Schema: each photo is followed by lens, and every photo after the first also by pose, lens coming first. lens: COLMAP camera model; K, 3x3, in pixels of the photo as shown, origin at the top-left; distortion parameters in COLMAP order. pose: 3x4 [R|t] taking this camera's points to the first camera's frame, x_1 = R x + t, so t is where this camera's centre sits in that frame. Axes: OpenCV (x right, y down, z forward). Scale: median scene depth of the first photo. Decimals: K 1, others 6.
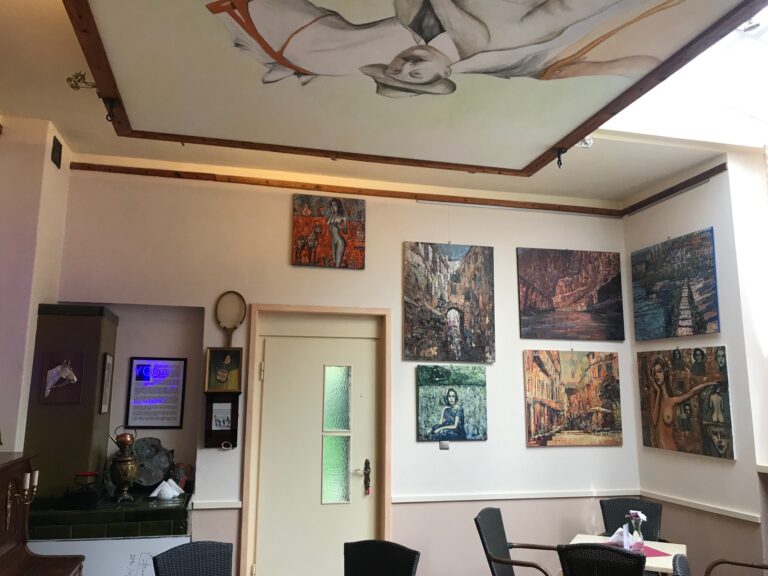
lens RADIAL K [[625.1, 0, 385.3], [0, 625.1, 291.6], [0, 0, 1]] dist [0.045702, -0.058804]
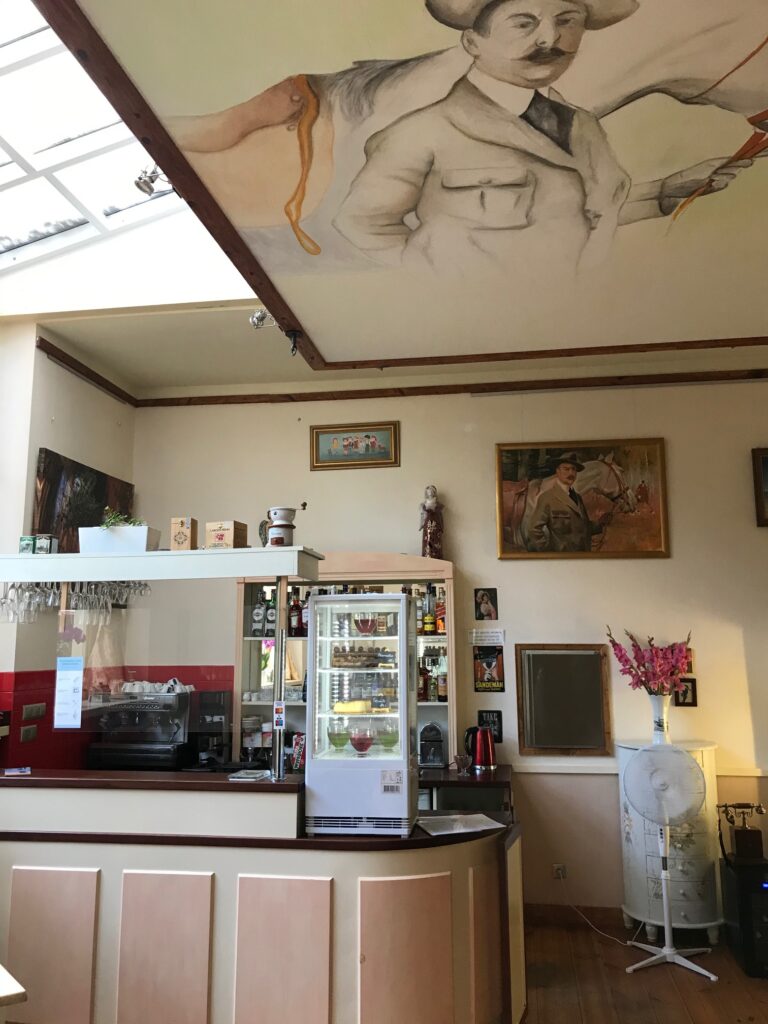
lens RADIAL K [[833.5, 0, 390.6], [0, 833.5, 512.8], [0, 0, 1]] dist [0.045702, -0.058804]
pose [[-0.918735, 0.060154, 0.390266, -0.103707], [-0.068076, 0.949402, -0.306596, 0.280837], [-0.388962, -0.308248, -0.868154, 1.628373]]
